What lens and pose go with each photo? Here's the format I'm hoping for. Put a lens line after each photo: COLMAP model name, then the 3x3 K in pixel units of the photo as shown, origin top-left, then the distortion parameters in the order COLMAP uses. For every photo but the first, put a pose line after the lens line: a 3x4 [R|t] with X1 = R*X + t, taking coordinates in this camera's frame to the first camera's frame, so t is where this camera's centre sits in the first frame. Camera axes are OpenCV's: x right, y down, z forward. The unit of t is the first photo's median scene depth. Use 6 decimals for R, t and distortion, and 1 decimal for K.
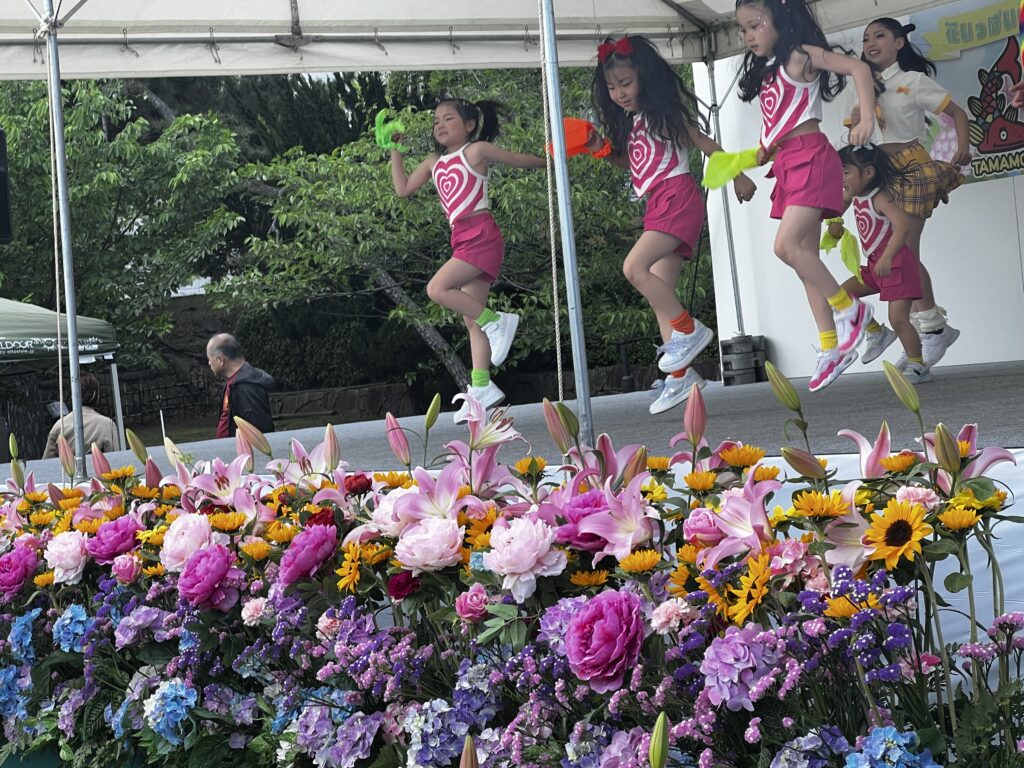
lens RADIAL K [[2420.1, 0, 481.7], [0, 2420.1, 398.4], [0, 0, 1]] dist [0.147153, 0.000000]
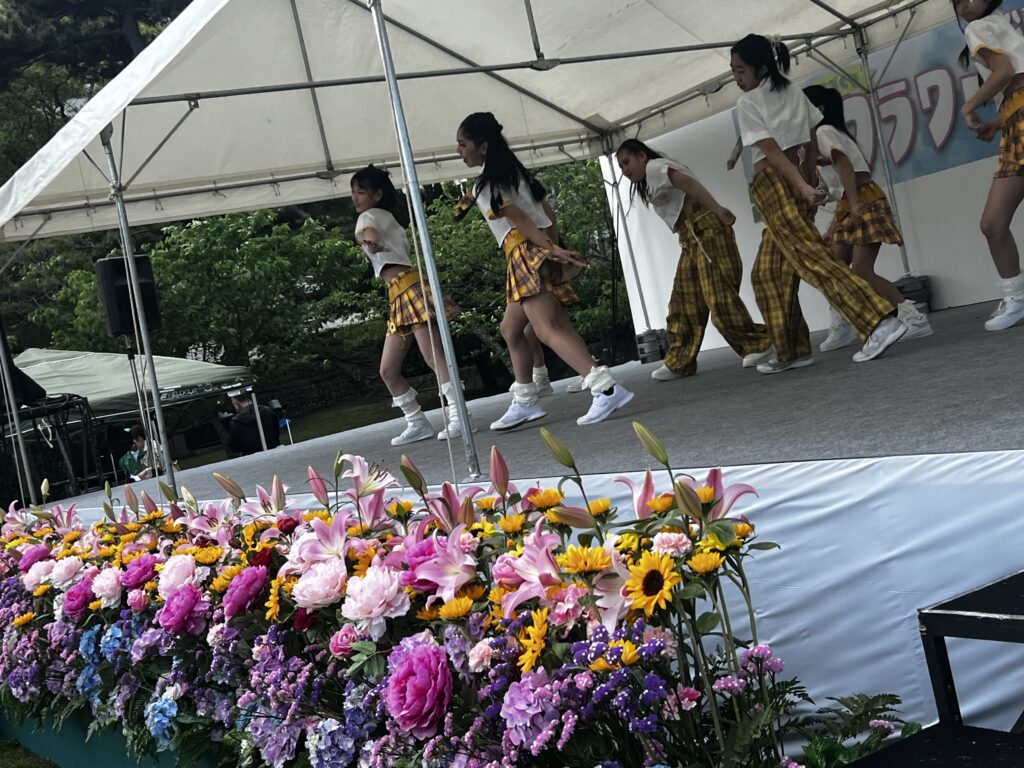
lens RADIAL K [[1422.3, 0, 509.1], [0, 1422.3, 361.0], [0, 0, 1]] dist [0.055690, 0.000000]
pose [[0.993010, -0.115313, -0.025168, 0.108737], [0.115315, 0.993328, -0.001377, -0.042520], [0.025159, -0.001535, 0.999682, 0.278799]]
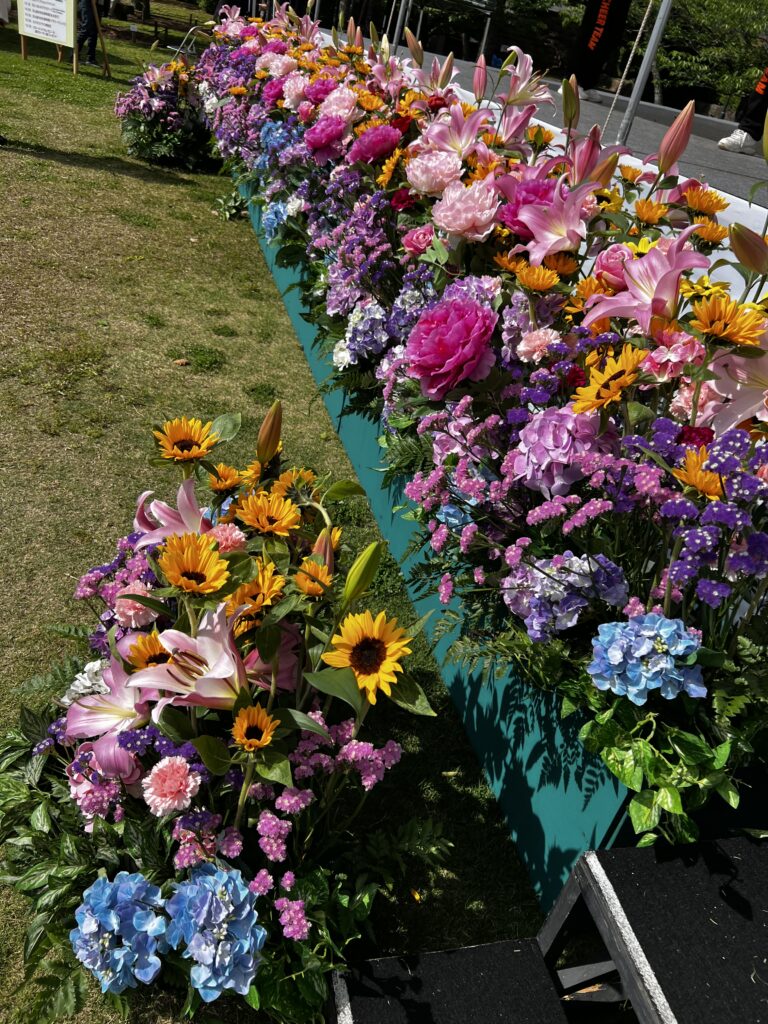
lens RADIAL K [[778.2, 0, 405.0], [0, 778.2, 516.1], [0, 0, 1]] dist [0.001709, -0.003857]
pose [[0.906594, 0.409084, -0.103627, 0.078707], [-0.300396, 0.798050, 0.522378, -0.002161], [0.296396, -0.442456, 0.846394, 0.609211]]
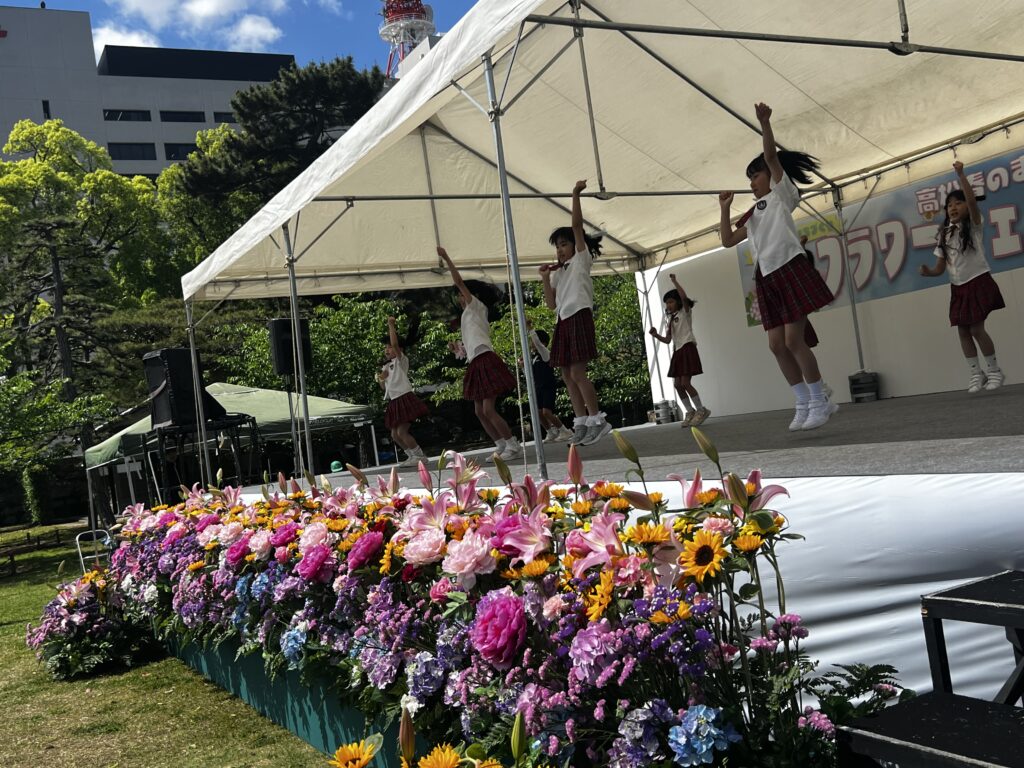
lens RADIAL K [[1008.4, 0, 512.8], [0, 1008.4, 391.2], [0, 0, 1]] dist [0.037935, 0.000000]
pose [[0.997271, -0.042564, -0.060327, 0.083113], [0.040287, 0.998447, -0.038471, -0.015383], [0.061871, 0.035936, 0.997437, 0.343544]]
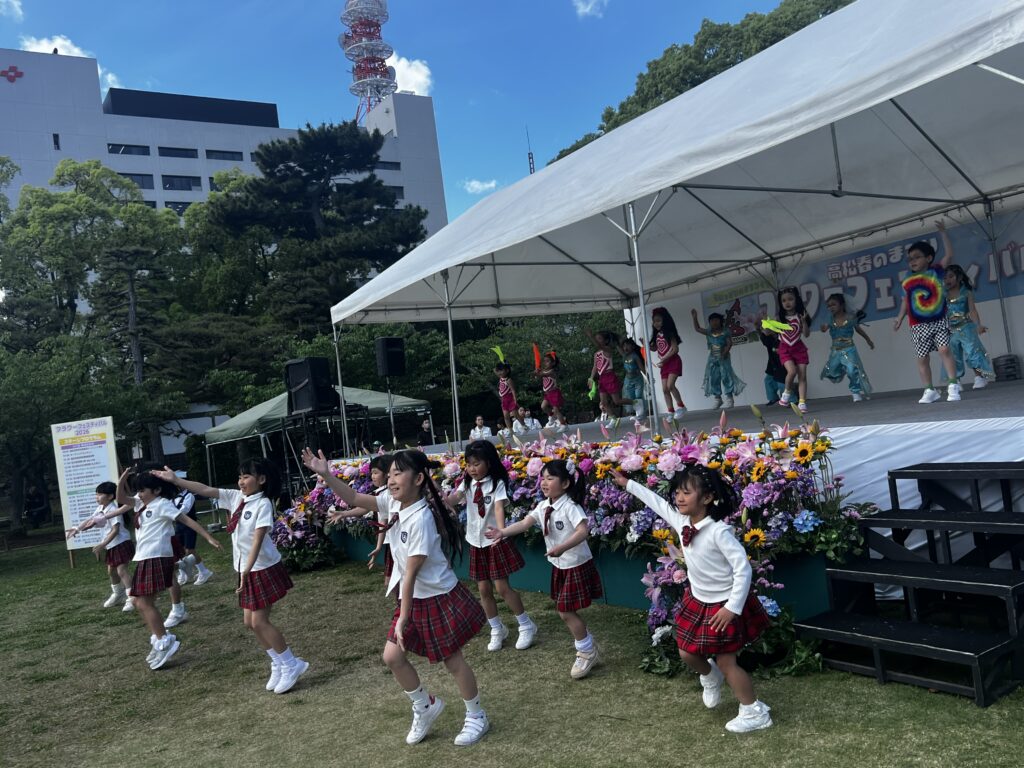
lens RADIAL K [[870.1, 0, 517.1], [0, 870.1, 387.1], [0, 0, 1]] dist [0.045310, -0.005582]
pose [[0.999409, -0.024782, 0.023834, -0.203558], [0.025848, 0.998629, -0.045522, 0.007532], [-0.022673, 0.046111, 0.998679, -0.165505]]
